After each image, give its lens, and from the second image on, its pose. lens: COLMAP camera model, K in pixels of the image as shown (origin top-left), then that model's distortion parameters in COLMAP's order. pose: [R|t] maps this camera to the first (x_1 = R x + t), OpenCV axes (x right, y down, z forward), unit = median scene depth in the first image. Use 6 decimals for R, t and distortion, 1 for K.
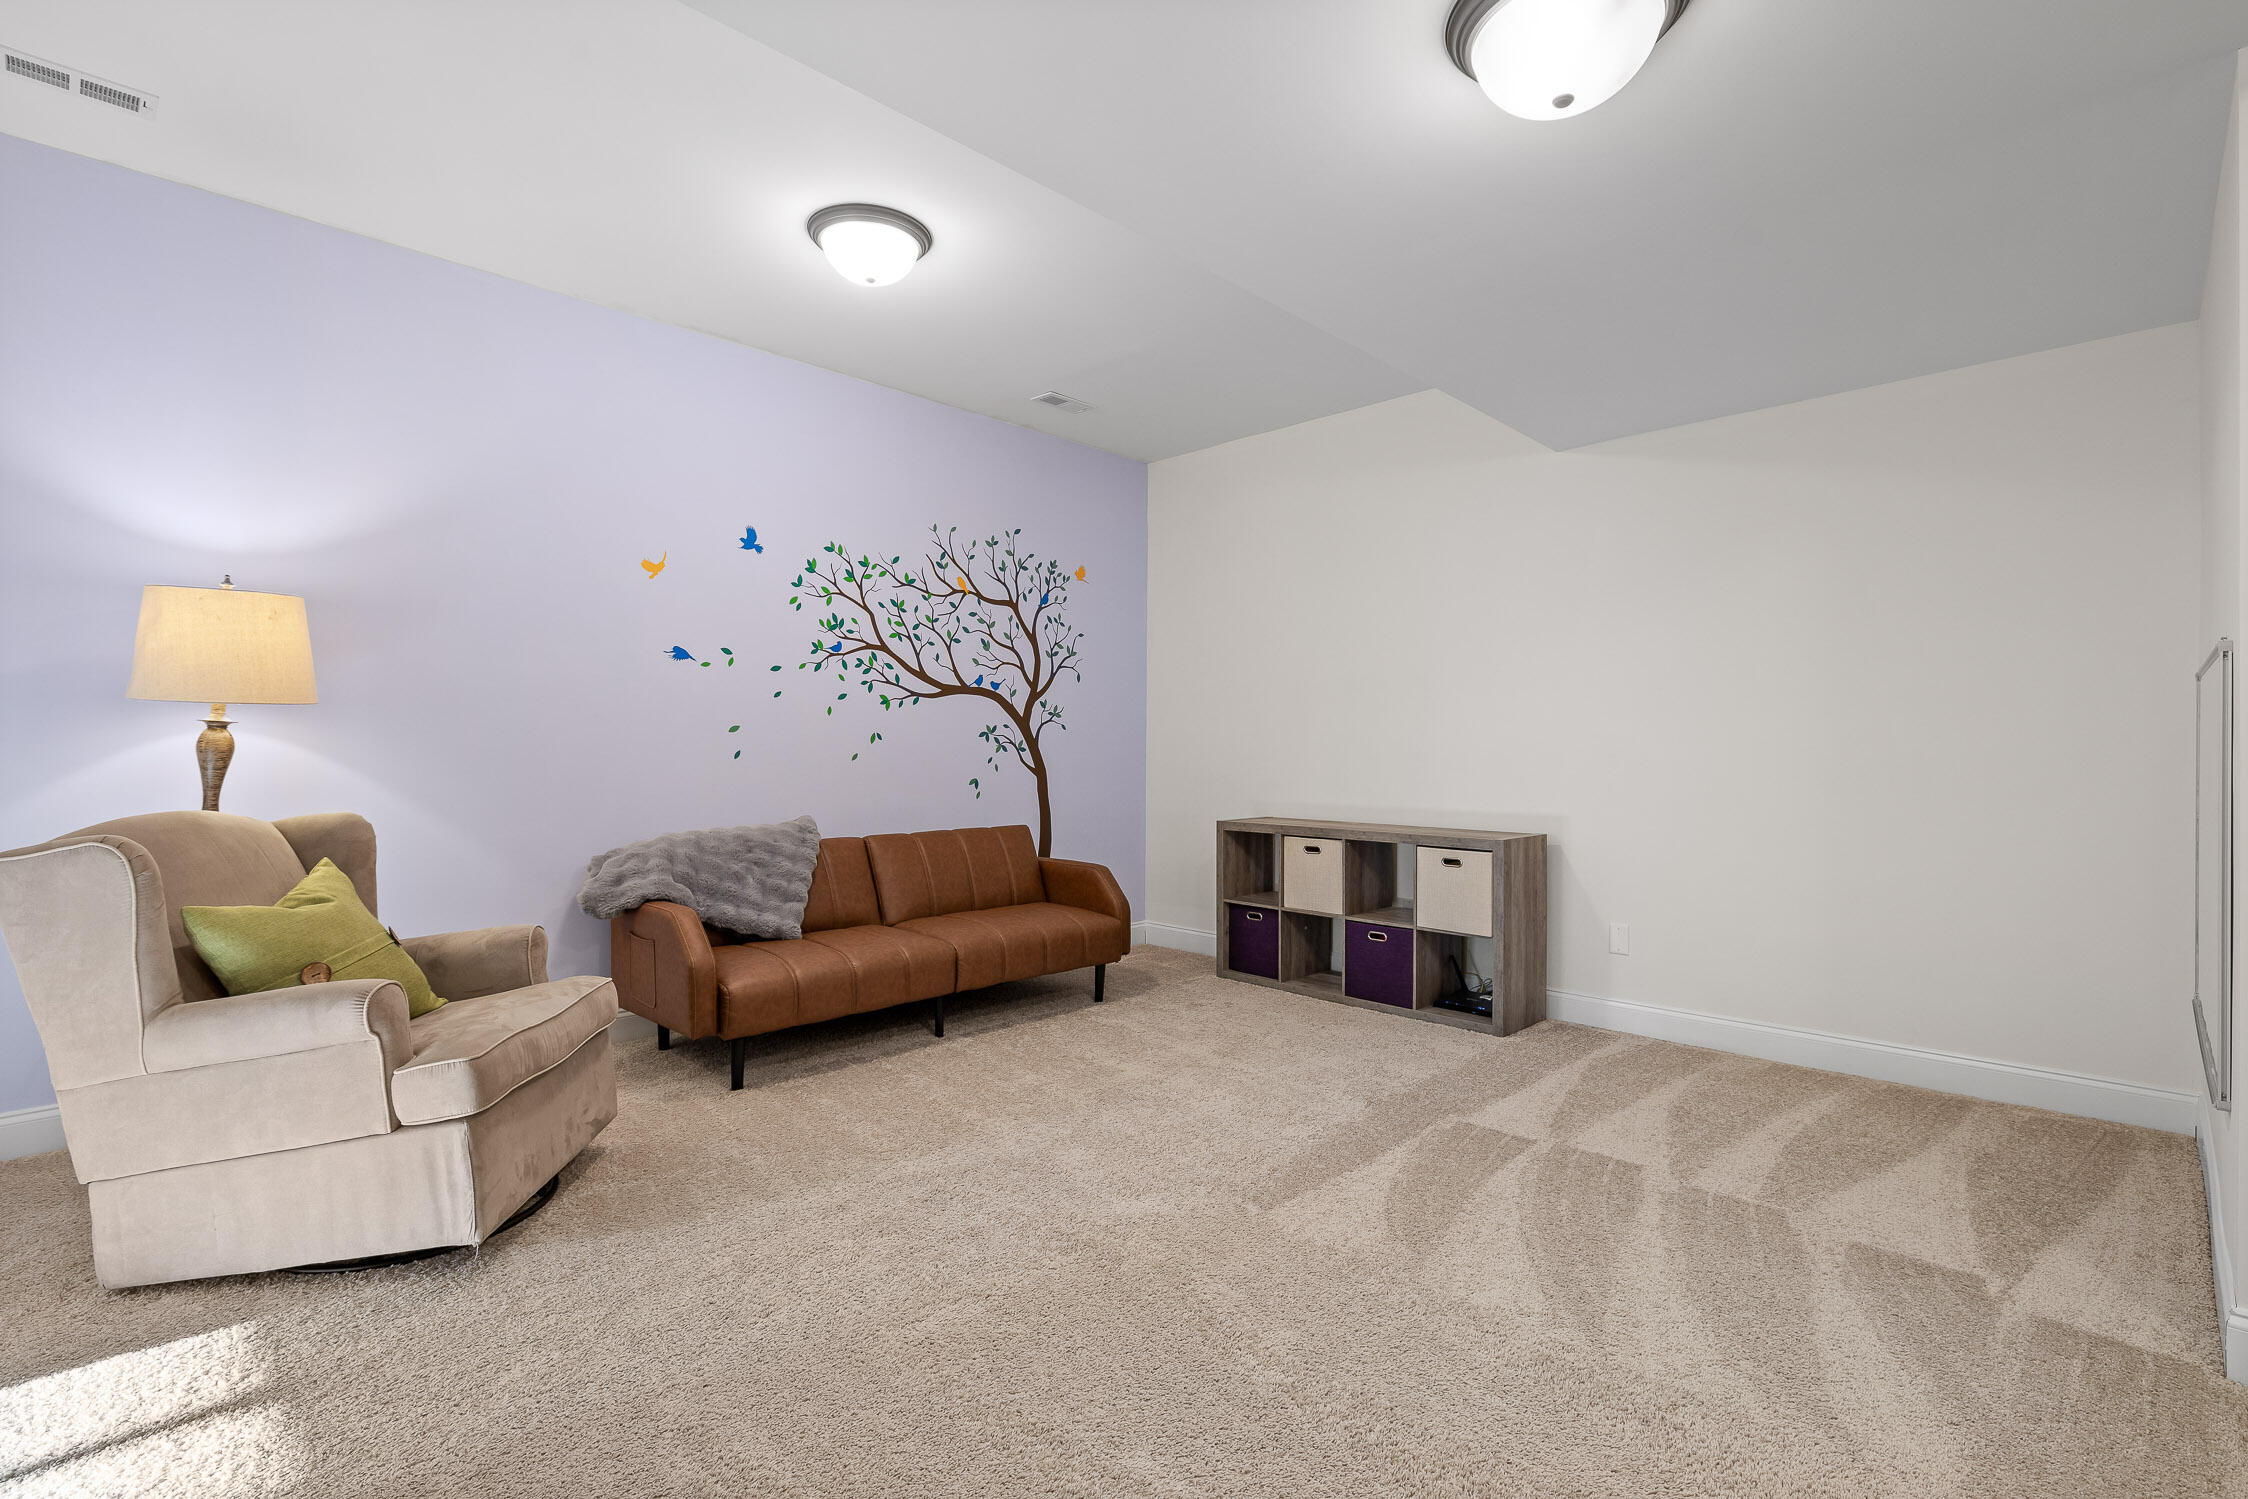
lens RADIAL K [[1027.6, 0, 1123.7], [0, 1027.6, 747.8], [0, 0, 1]] dist [-0.003574, 0.000545]
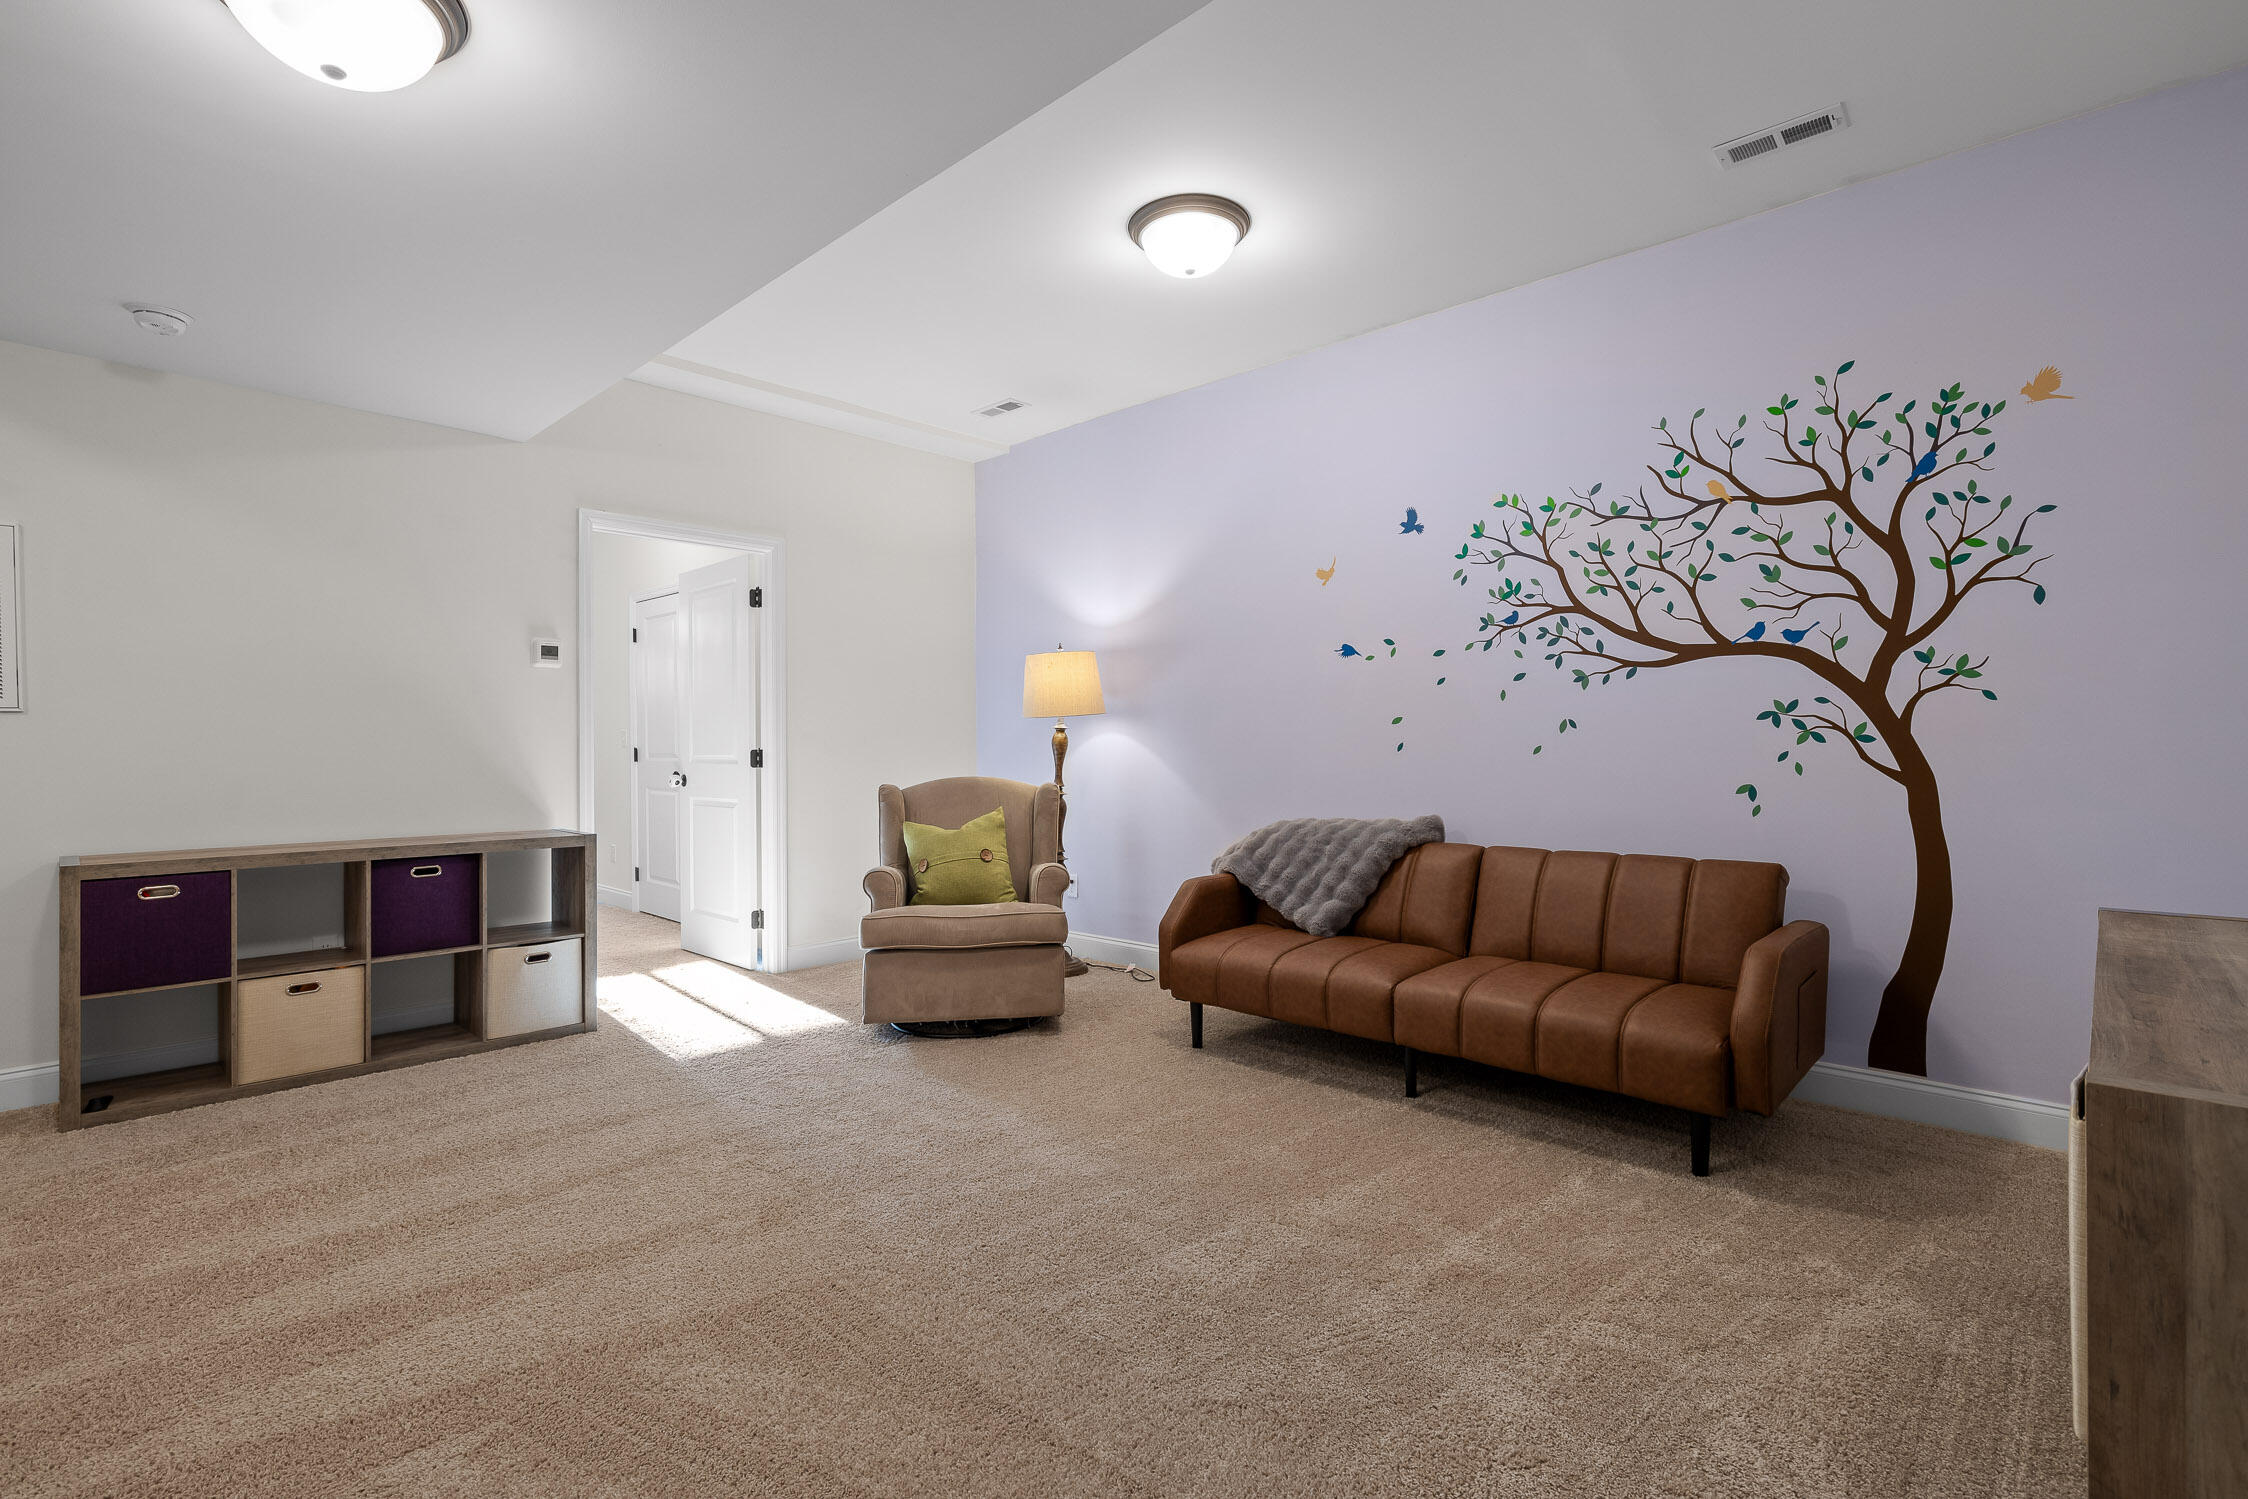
lens RADIAL K [[1027.6, 0, 1129.0], [0, 1027.6, 741.3], [0, 0, 1]] dist [-0.003574, 0.000545]
pose [[0.026522, -0.003934, -0.999640, 0.579543], [0.005936, 0.999975, -0.003778, 0.003503], [0.999631, -0.005834, 0.026545, 0.706563]]
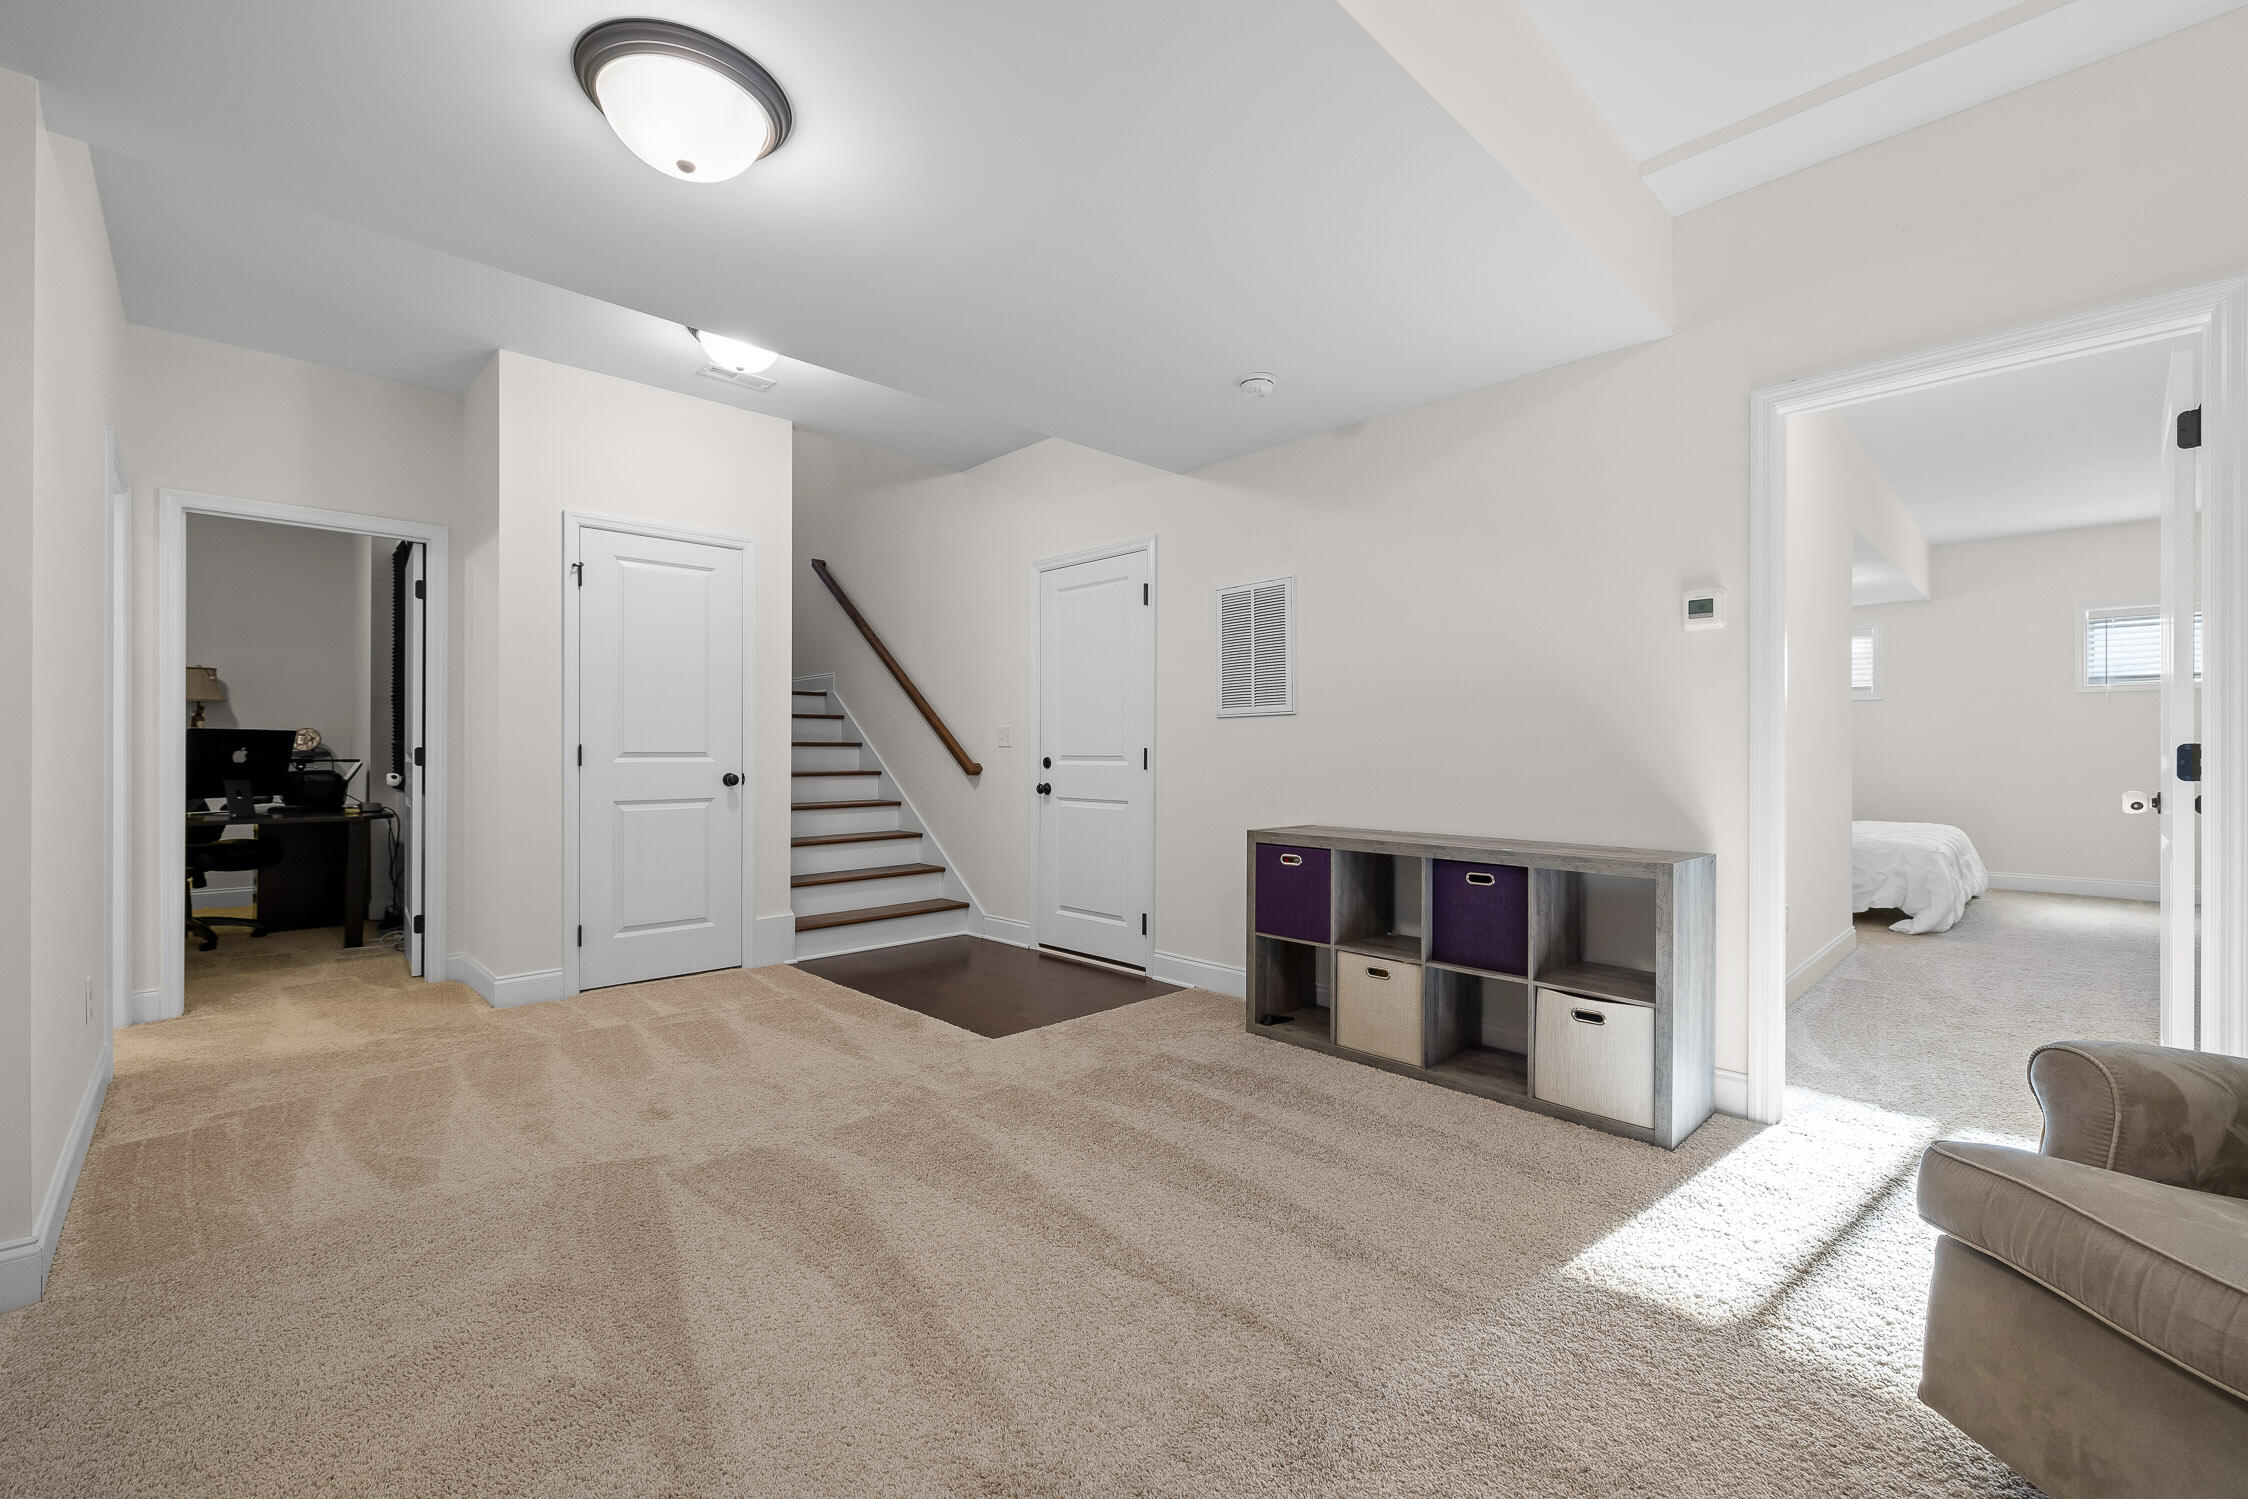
lens RADIAL K [[951.6, 0, 1129.2], [0, 951.6, 752.3], [0, 0, 1]] dist [-0.003036, 0.001328]
pose [[-0.999751, -0.003183, 0.022066, -0.032783], [-0.003214, 0.999994, -0.001380, 0.013408], [-0.022062, -0.001451, -0.999756, 0.846573]]
